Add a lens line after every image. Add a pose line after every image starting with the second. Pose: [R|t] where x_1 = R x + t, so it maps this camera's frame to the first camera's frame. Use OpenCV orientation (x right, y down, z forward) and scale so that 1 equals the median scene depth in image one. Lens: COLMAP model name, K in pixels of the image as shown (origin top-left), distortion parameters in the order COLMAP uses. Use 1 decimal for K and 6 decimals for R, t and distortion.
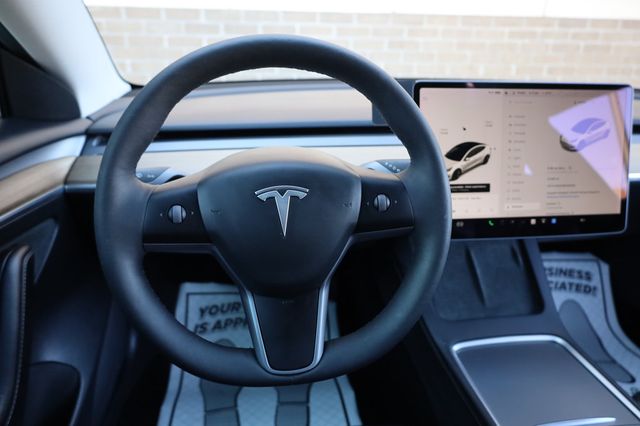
lens RADIAL K [[450.4, 0, 320.0], [0, 450.4, 213.0], [0, 0, 1]] dist [-0.000670, 0.003952]
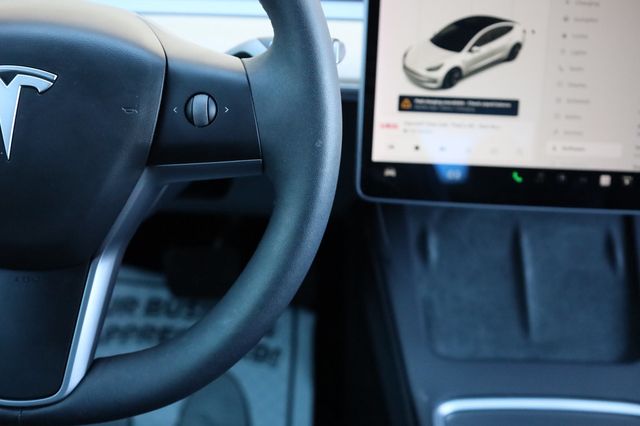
lens RADIAL K [[830.9, 0, 320.0], [0, 830.9, 213.0], [0, 0, 1]] dist [0.016362, 0.003351]
pose [[0.989761, 0.076435, -0.120542, 0.275625], [-0.068785, 0.995419, 0.066403, 0.015839], [0.125066, -0.057431, 0.990485, 0.021927]]
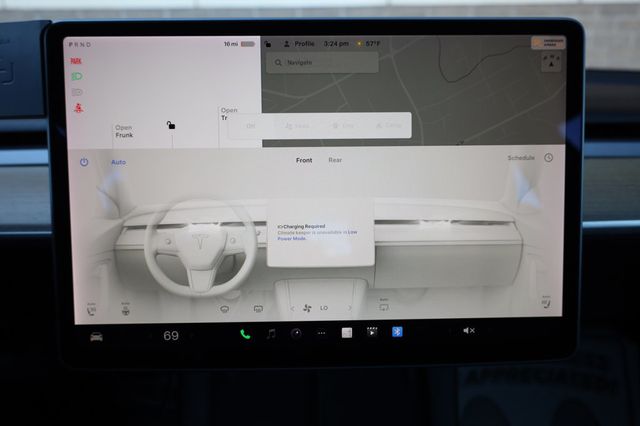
lens RADIAL K [[454.4, 0, 316.5], [0, 454.4, 212.0], [0, 0, 1]] dist [-0.001767, 0.000961]
pose [[0.991800, 0.011261, -0.127303, 0.510514], [-0.016426, 0.999081, -0.039595, -0.083205], [0.126740, 0.041361, 0.991073, 0.558518]]
